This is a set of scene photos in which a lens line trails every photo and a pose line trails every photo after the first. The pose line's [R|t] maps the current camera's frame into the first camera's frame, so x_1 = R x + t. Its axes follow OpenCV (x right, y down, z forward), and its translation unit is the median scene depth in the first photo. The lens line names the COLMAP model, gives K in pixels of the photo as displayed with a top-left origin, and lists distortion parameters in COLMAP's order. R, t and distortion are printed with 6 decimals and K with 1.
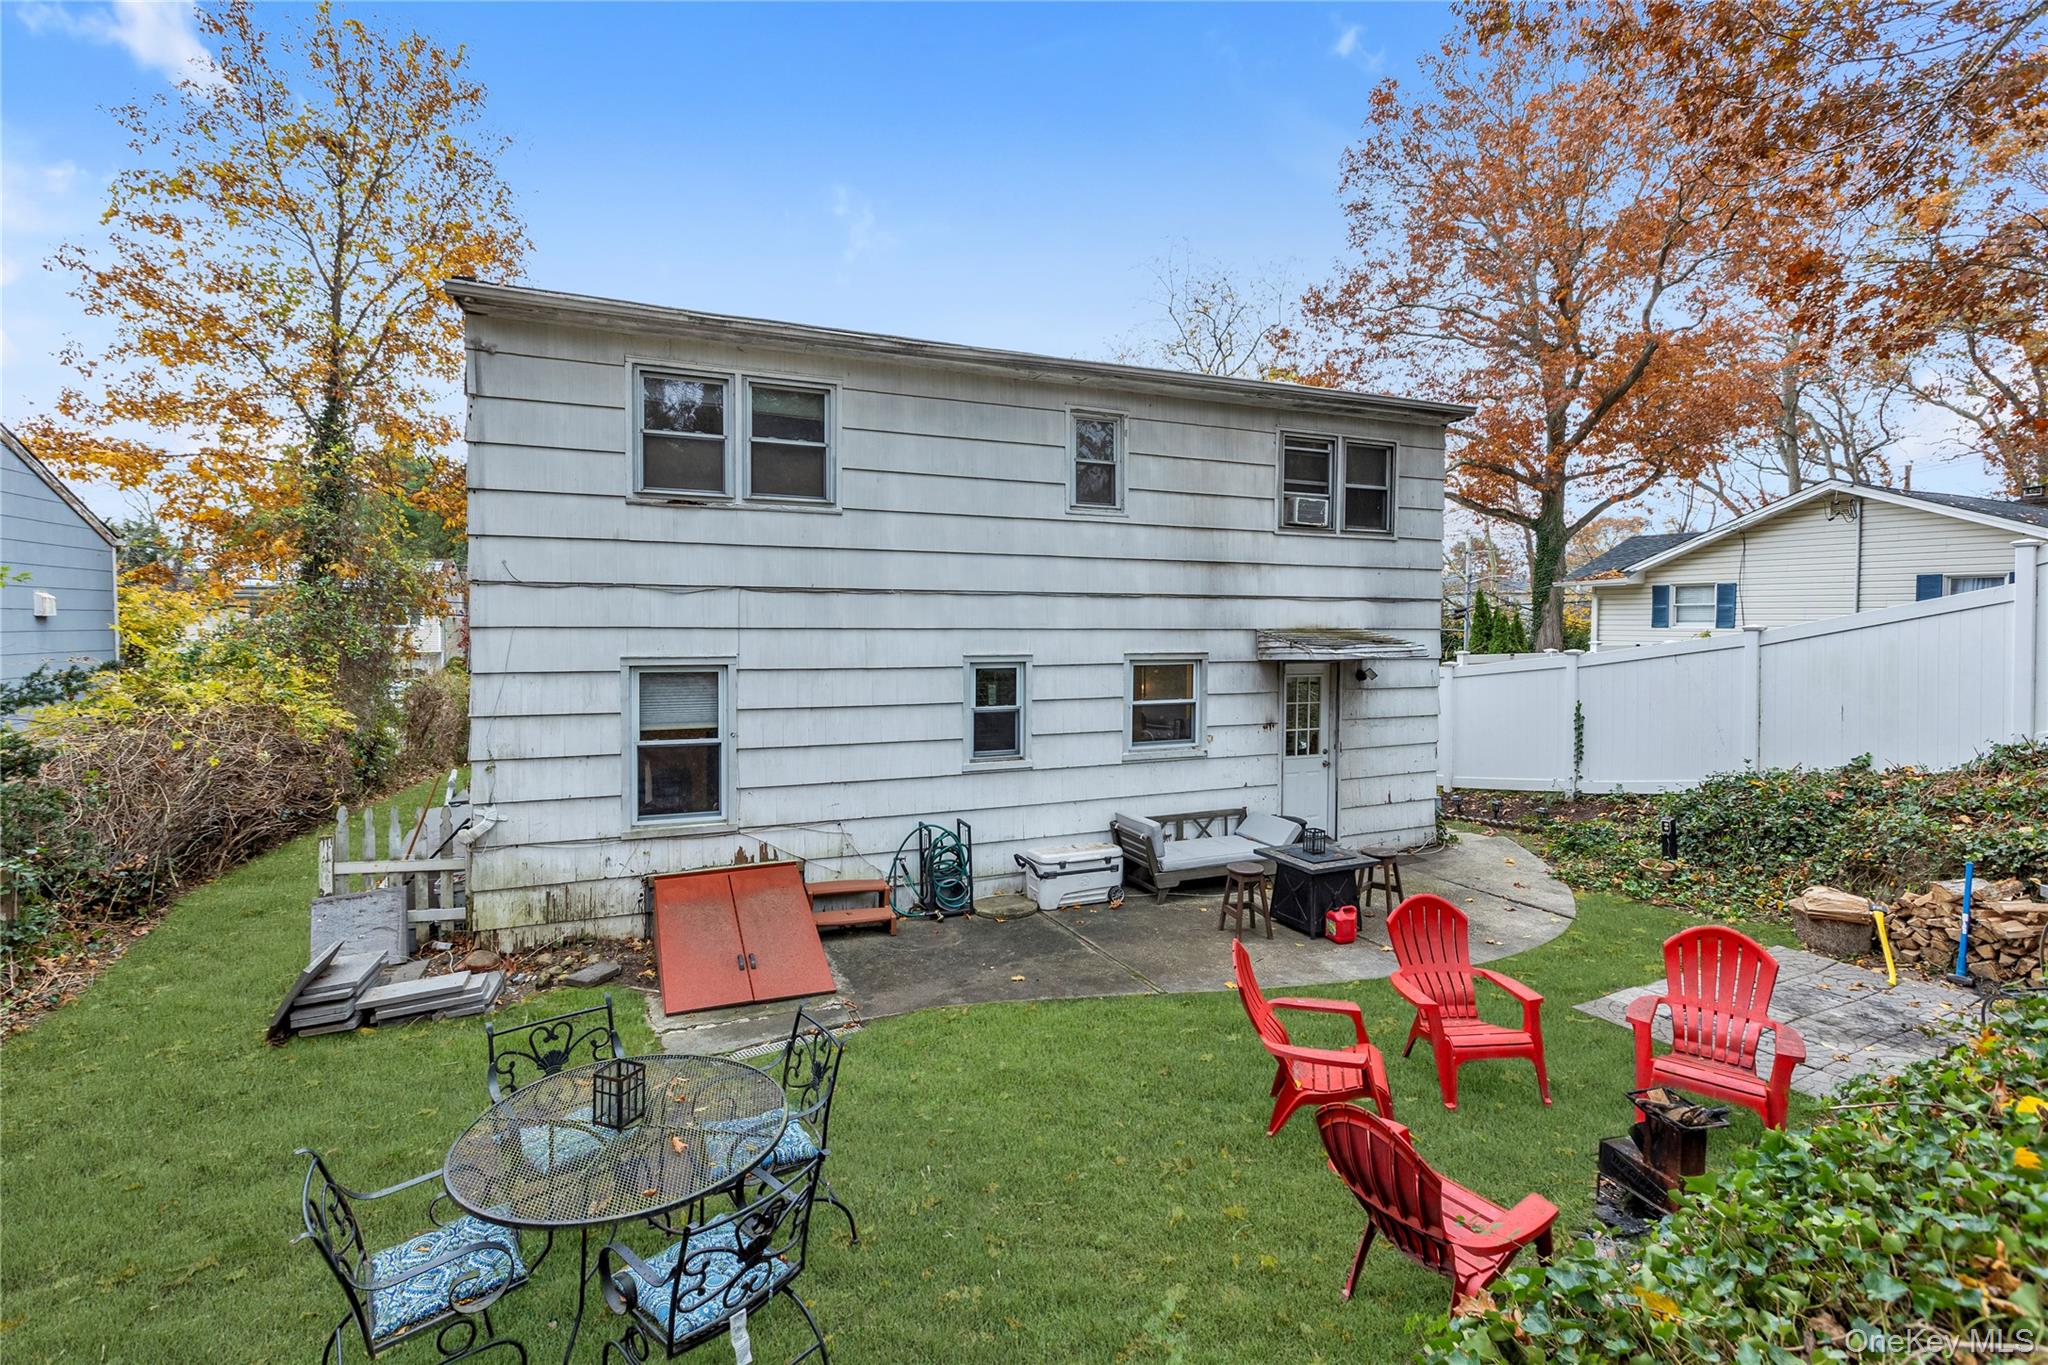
lens RADIAL K [[951.5, 0, 1024.9], [0, 951.5, 640.9], [0, 0, 1]] dist [0.001334, 0.000227]
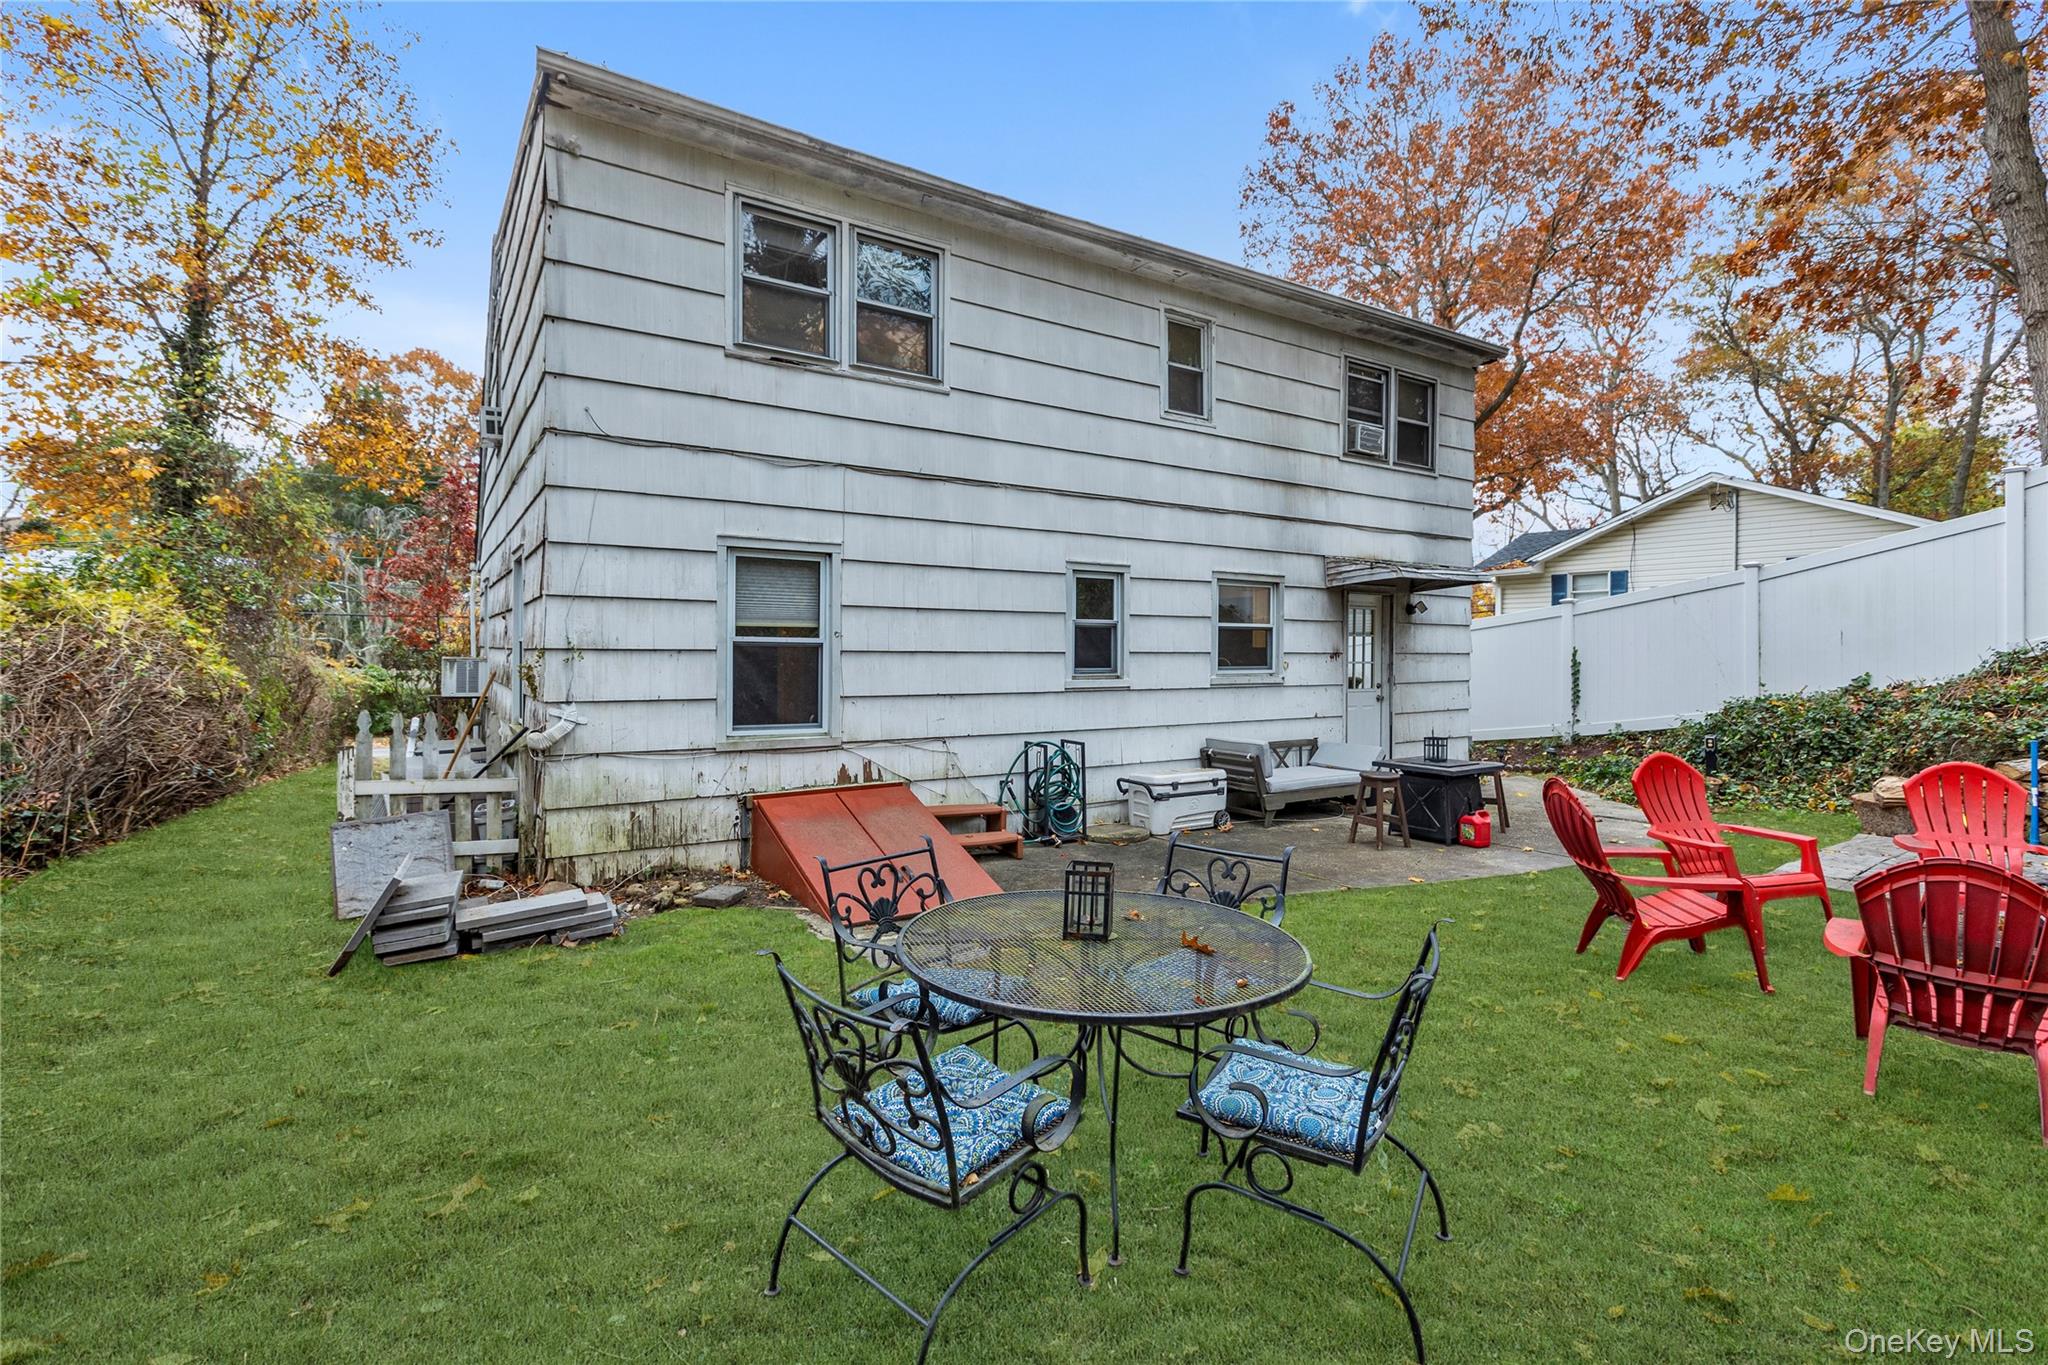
lens RADIAL K [[946.7, 0, 1022.5], [0, 946.7, 657.9], [0, 0, 1]] dist [0.001398, 0.000070]
pose [[0.986434, -0.003366, 0.164123, -0.263857], [0.006595, 0.999795, -0.019137, 0.129174], [-0.164025, 0.019960, 0.986254, 0.110351]]
